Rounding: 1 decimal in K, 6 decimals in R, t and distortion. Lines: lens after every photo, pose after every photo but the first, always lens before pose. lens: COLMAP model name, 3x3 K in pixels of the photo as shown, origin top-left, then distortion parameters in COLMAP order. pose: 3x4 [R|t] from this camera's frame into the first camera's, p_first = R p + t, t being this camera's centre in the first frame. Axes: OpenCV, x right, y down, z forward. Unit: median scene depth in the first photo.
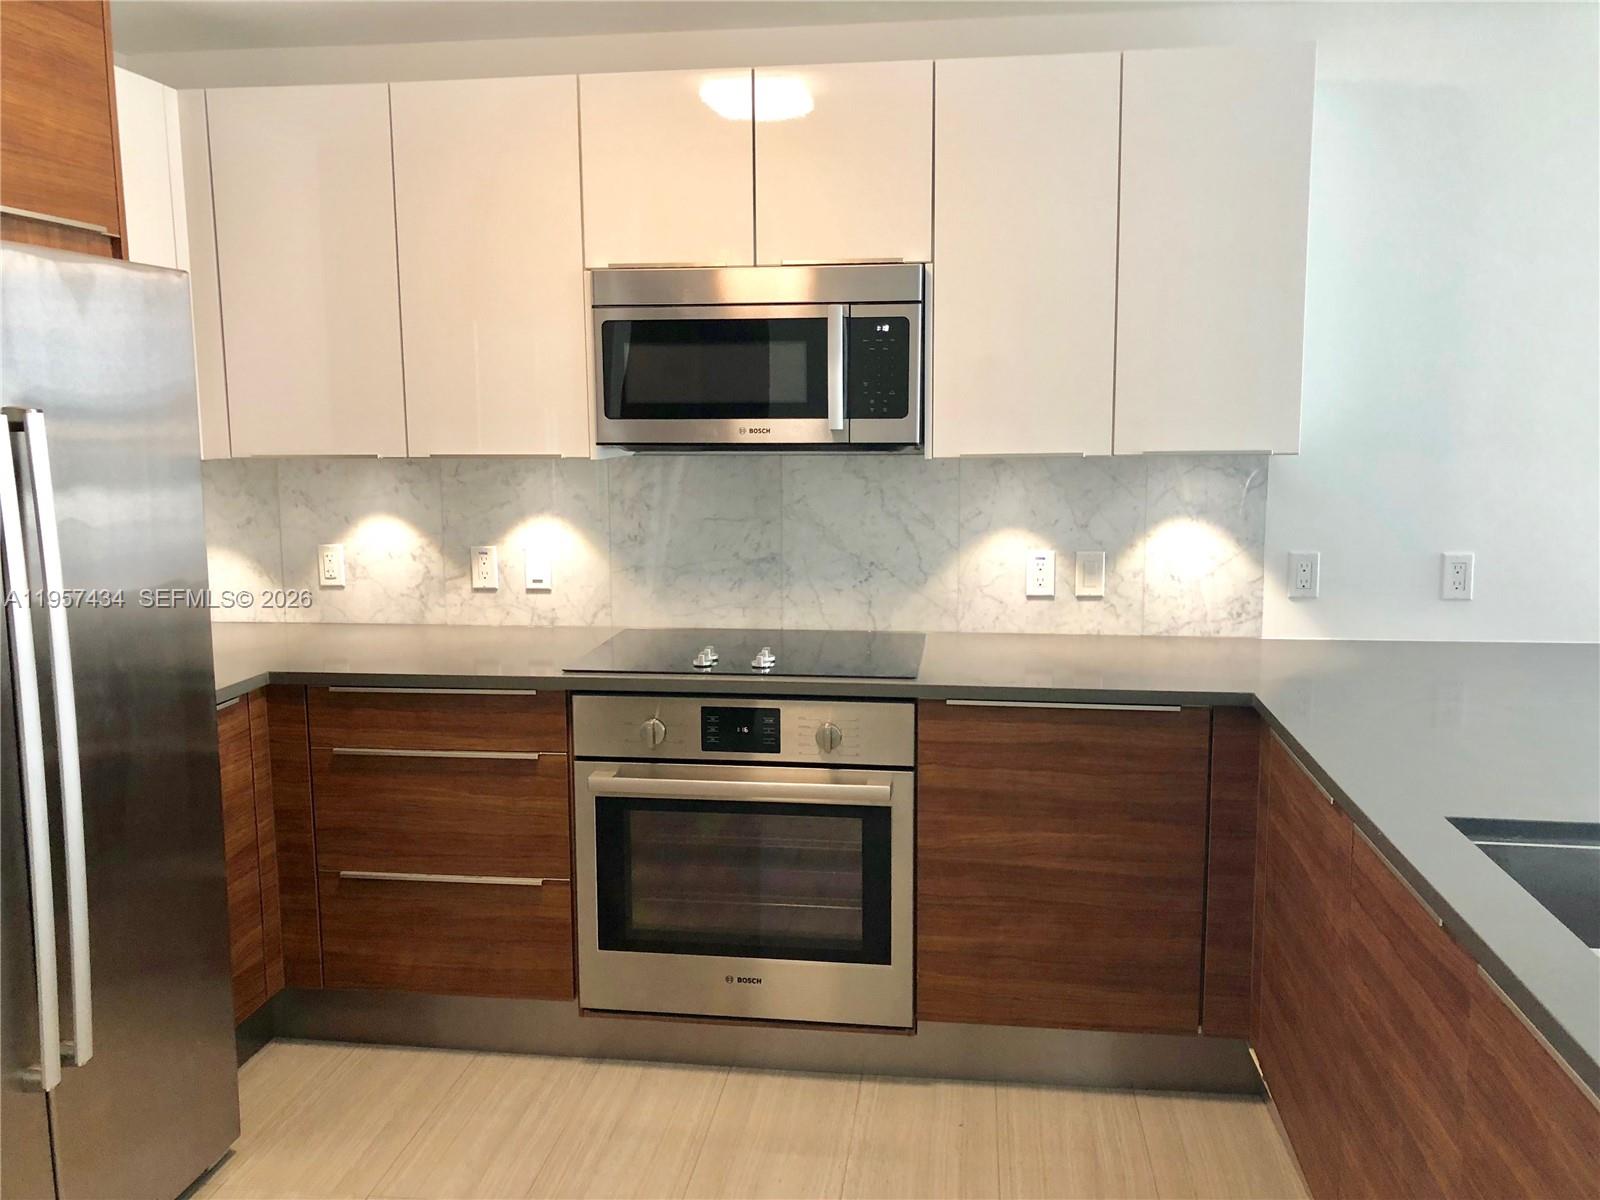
lens RADIAL K [[1317.2, 0, 800.0], [0, 1317.2, 600.0], [0, 0, 1]] dist [-0.004057, -0.044330]
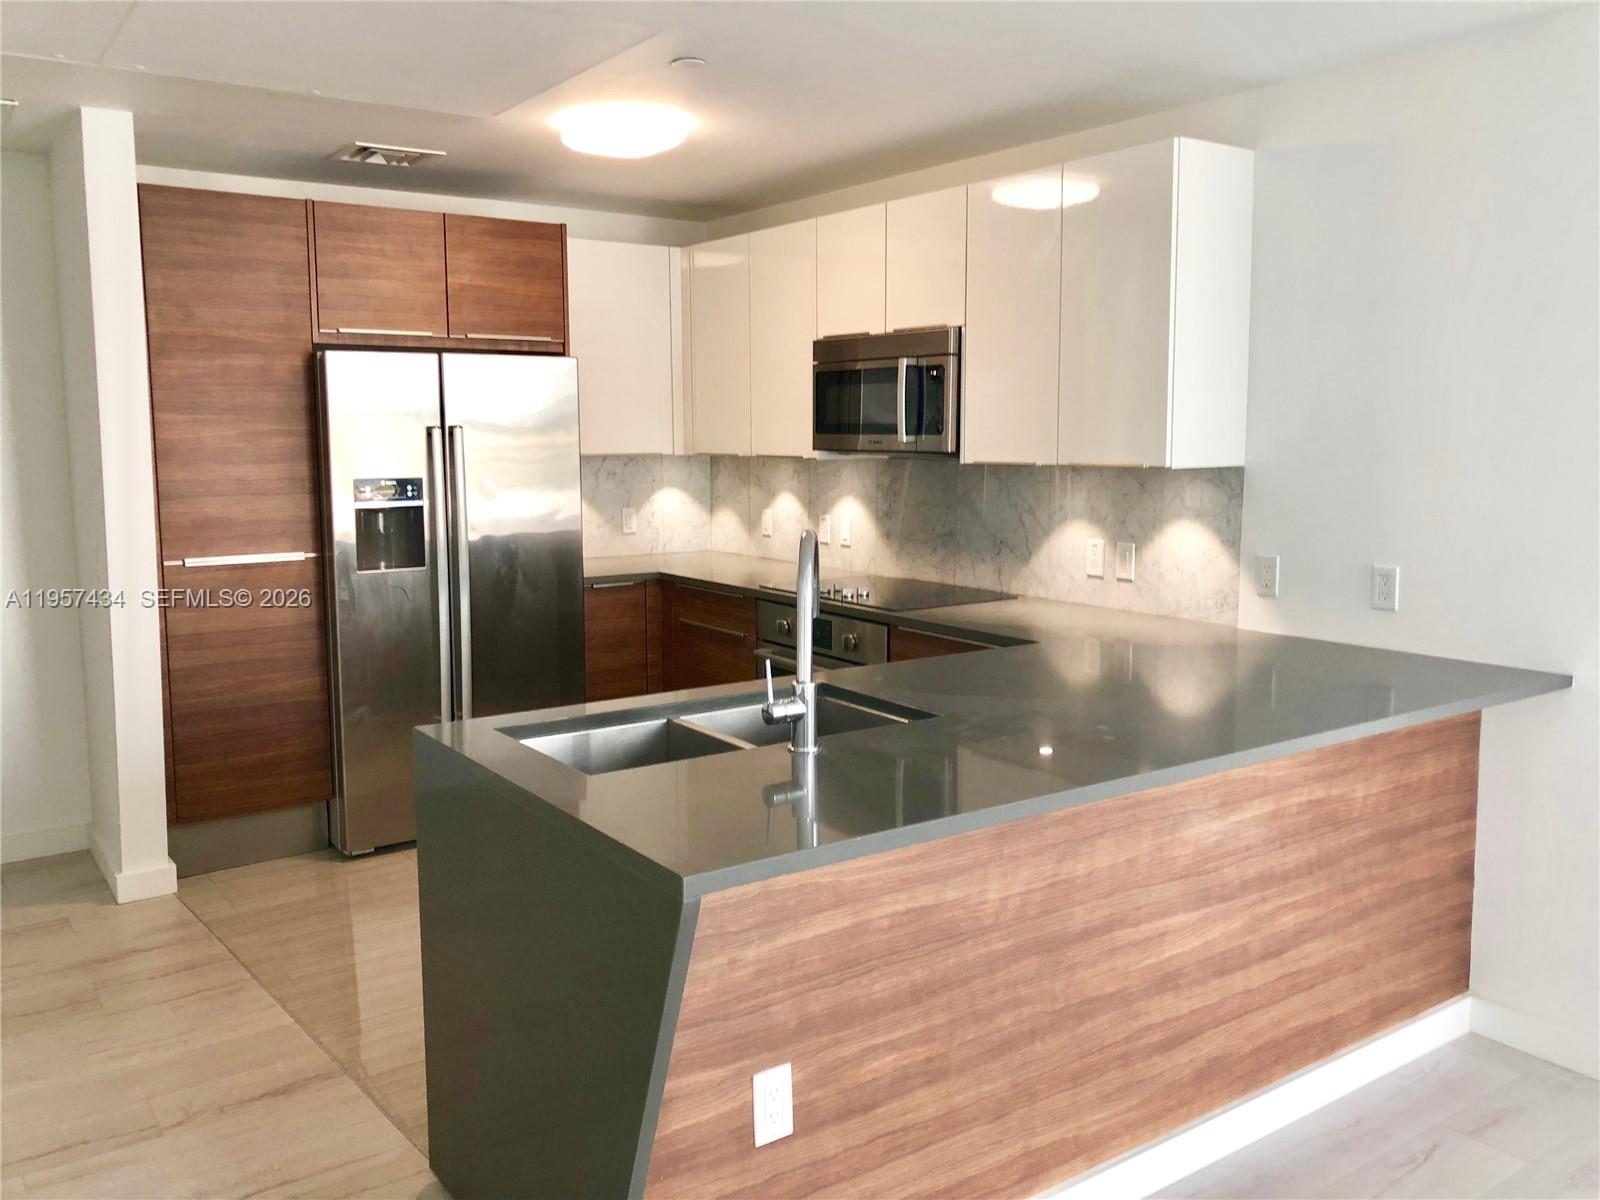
lens RADIAL K [[1317.2, 0, 800.0], [0, 1317.2, 600.0], [0, 0, 1]] dist [-0.004057, -0.044330]
pose [[0.670969, 0.101325, -0.734529, 0.937535], [-0.107822, 0.993423, 0.038546, 0.002138], [0.733604, 0.053336, 0.677481, -0.070937]]
